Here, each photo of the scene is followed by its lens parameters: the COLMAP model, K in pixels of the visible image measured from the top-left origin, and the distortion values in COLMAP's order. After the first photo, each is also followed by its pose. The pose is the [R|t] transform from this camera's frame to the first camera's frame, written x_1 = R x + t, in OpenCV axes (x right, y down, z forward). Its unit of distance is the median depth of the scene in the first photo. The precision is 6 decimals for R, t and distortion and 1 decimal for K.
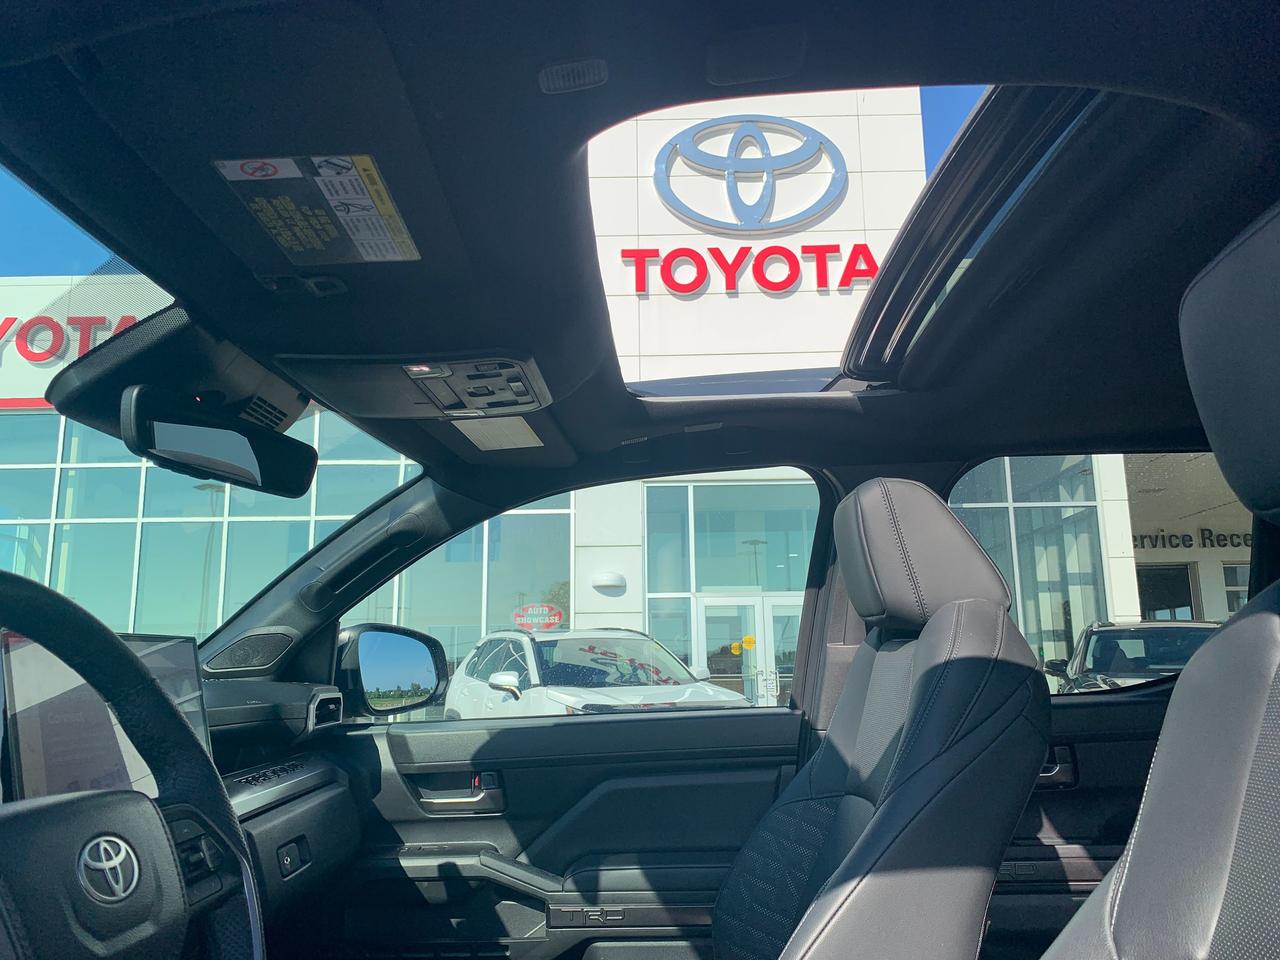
lens RADIAL K [[977.2, 0, 642.9], [0, 977.2, 501.7], [0, 0, 1]] dist [0.048433, -0.054978]
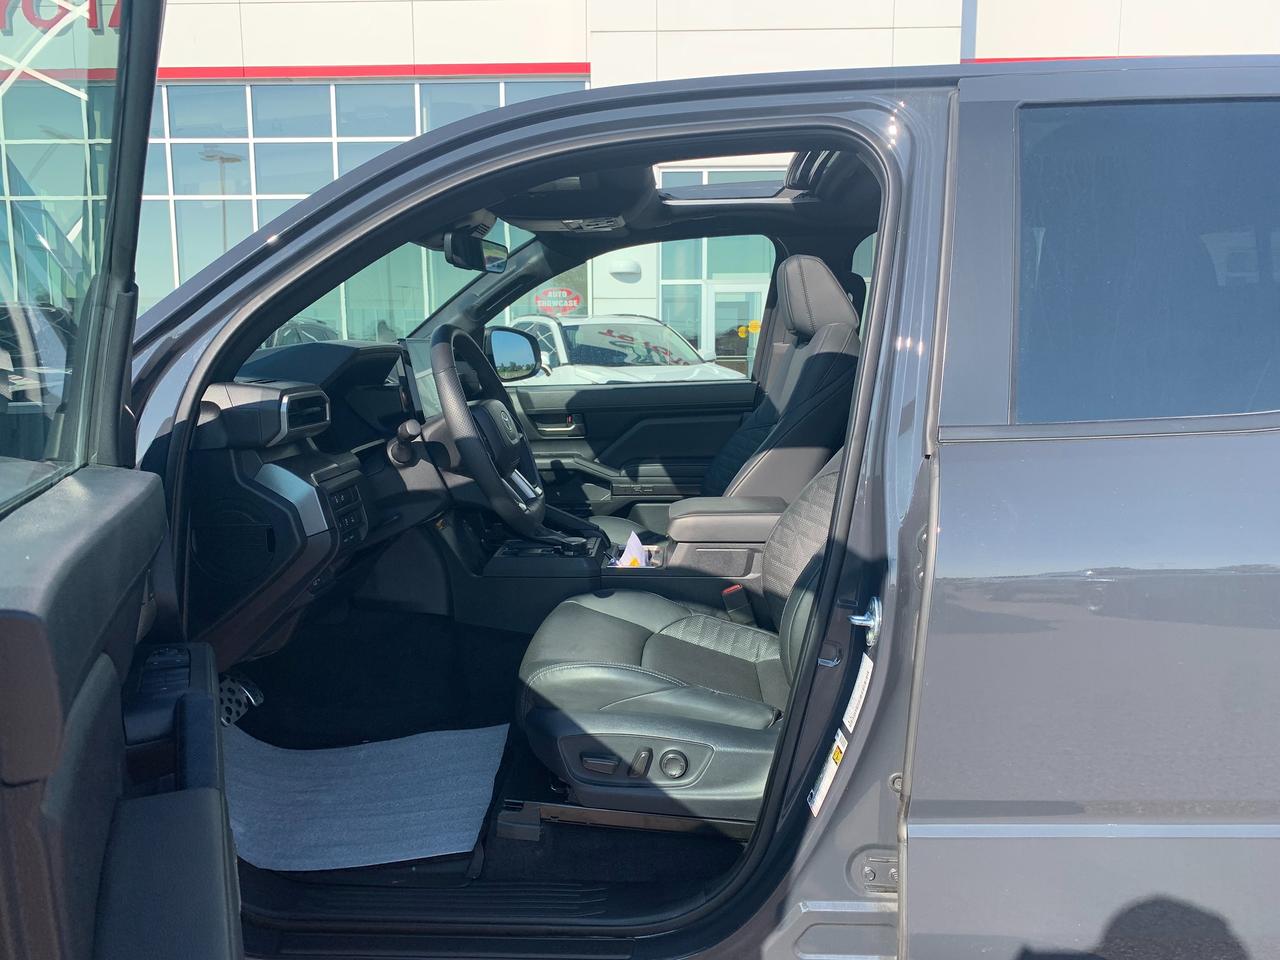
lens RADIAL K [[977.2, 0, 635.5], [0, 977.2, 490.8], [0, 0, 1]] dist [0.048433, -0.054978]
pose [[0.999775, 0.013220, -0.016594, -0.002550], [-0.007460, 0.951243, 0.308352, -0.016333], [0.019862, -0.308159, 0.951128, -0.086050]]
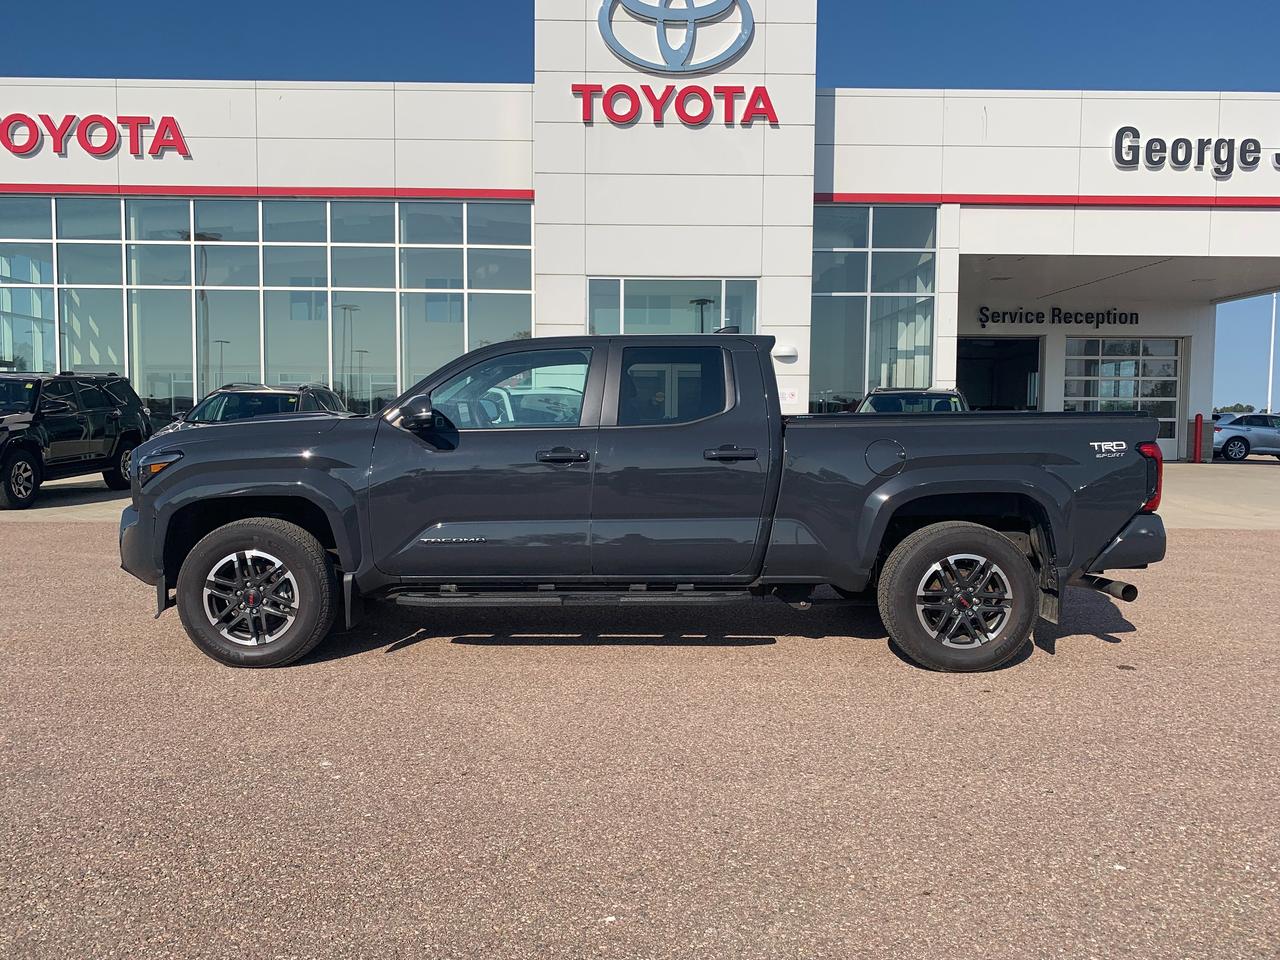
lens RADIAL K [[977.2, 0, 648.6], [0, 977.2, 483.1], [0, 0, 1]] dist [0.048433, -0.054978]
pose [[0.998577, 0.018530, 0.050014, 0.023640], [-0.029926, 0.970852, 0.237804, -0.066679], [-0.044150, -0.238962, 0.970025, -0.378151]]
